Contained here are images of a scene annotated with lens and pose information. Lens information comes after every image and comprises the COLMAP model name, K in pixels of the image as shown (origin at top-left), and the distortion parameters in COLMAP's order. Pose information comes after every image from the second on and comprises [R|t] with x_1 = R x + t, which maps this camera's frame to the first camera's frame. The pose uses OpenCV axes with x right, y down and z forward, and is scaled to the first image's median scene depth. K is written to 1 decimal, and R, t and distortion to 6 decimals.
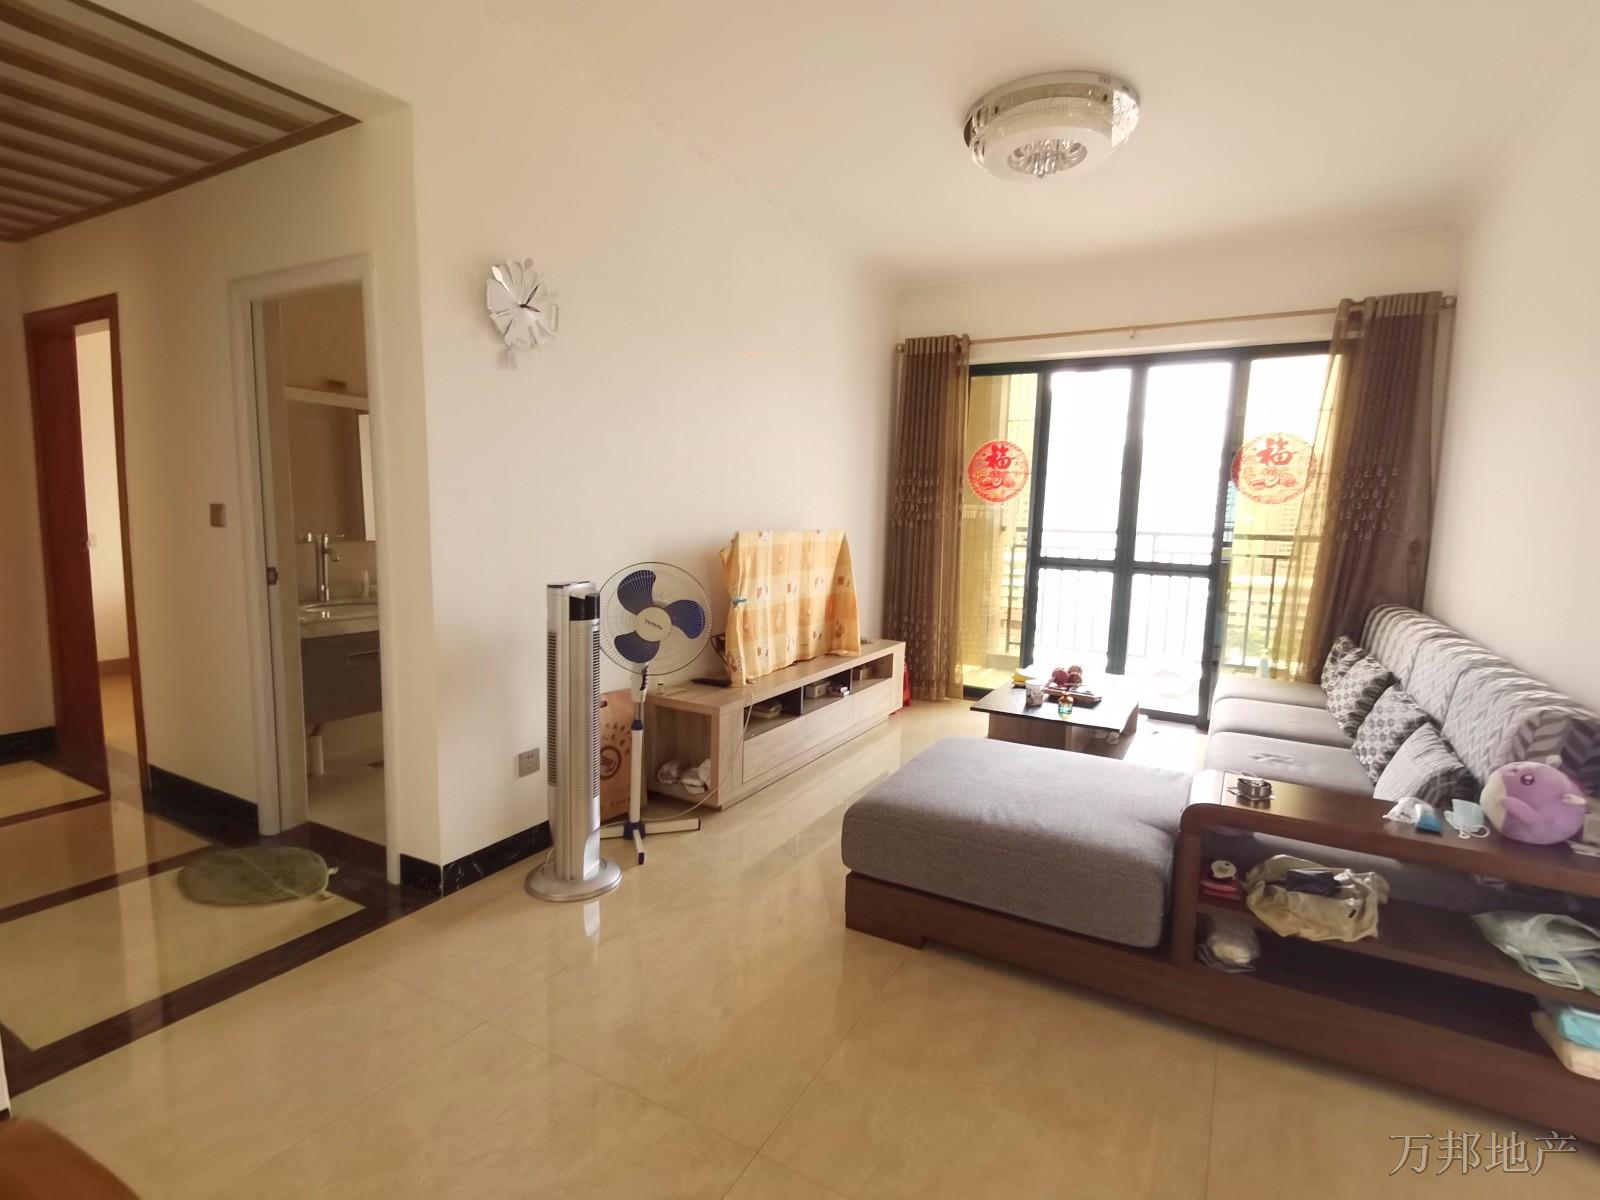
lens RADIAL K [[789.6, 0, 800.0], [0, 789.6, 600.0], [0, 0, 1]] dist [0.051436, -0.029939]
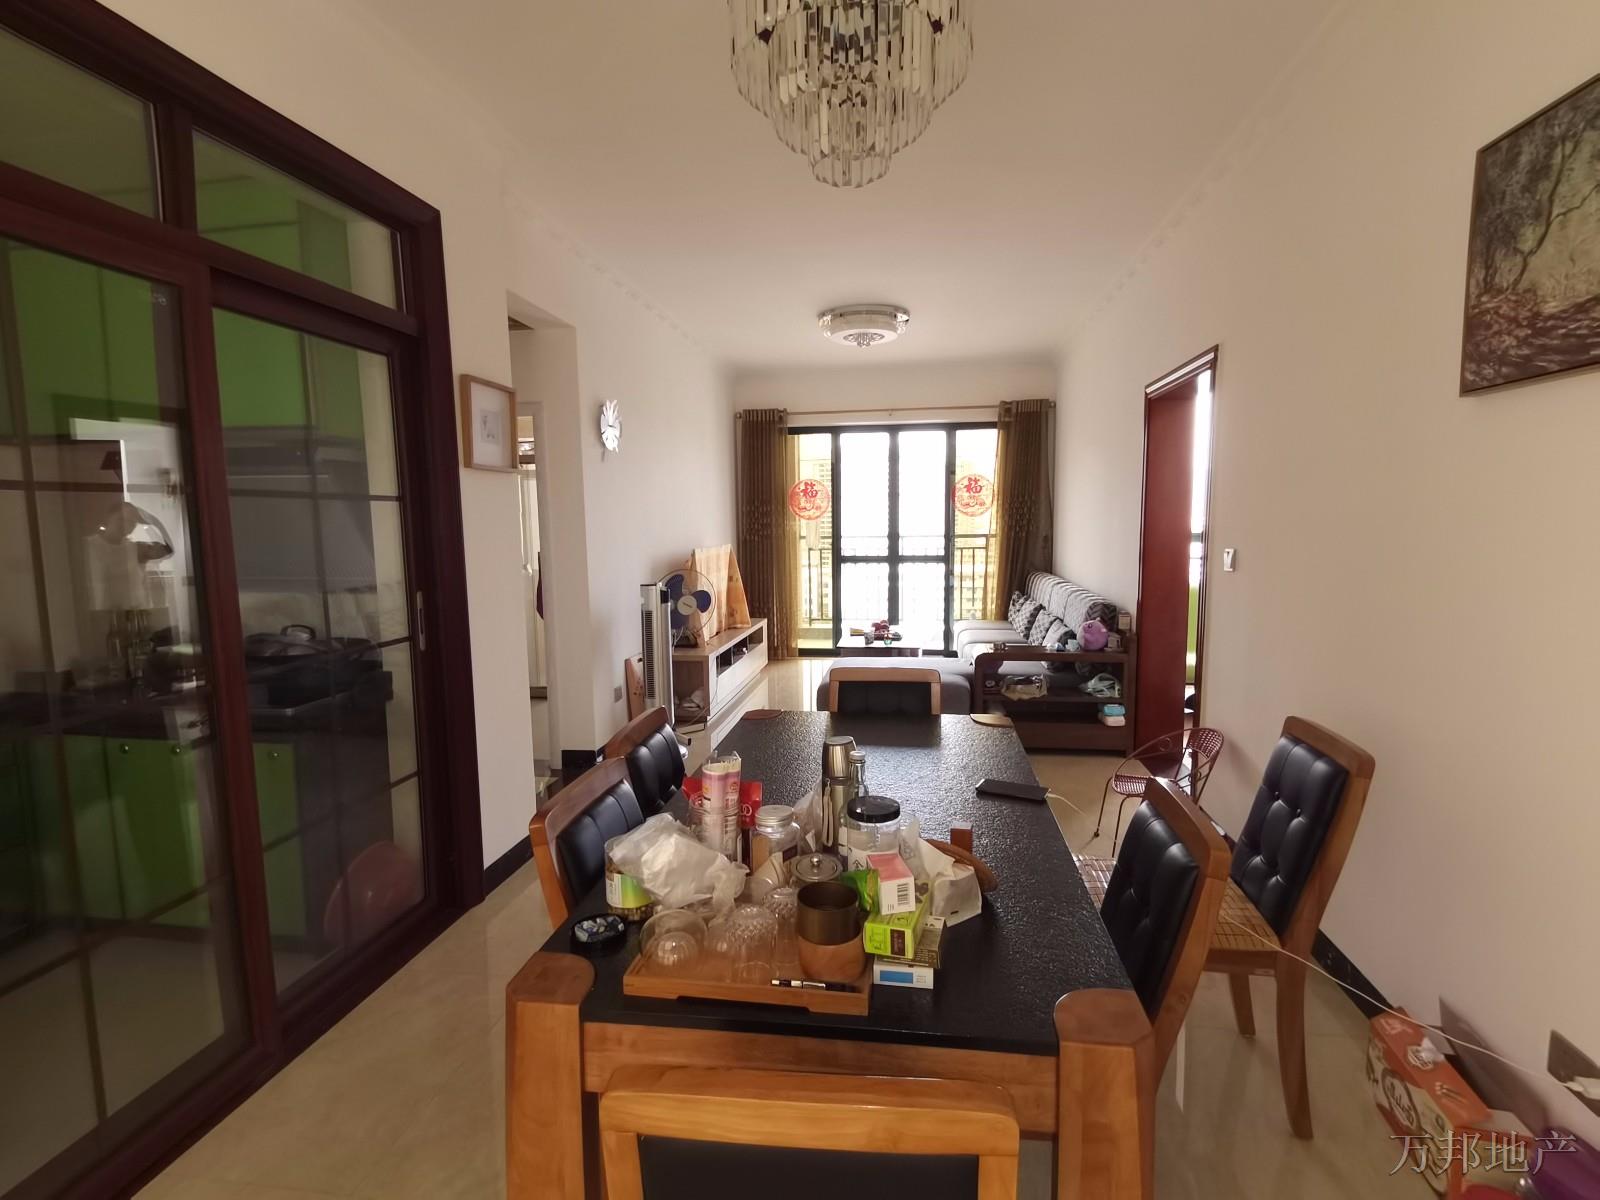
lens RADIAL K [[789.6, 0, 800.0], [0, 789.6, 600.0], [0, 0, 1]] dist [0.051436, -0.029939]
pose [[0.936341, -0.075218, 0.342939, -0.340637], [0.078811, 0.996884, 0.003468, 0.020406], [-0.342131, 0.023780, 0.939351, -0.437742]]
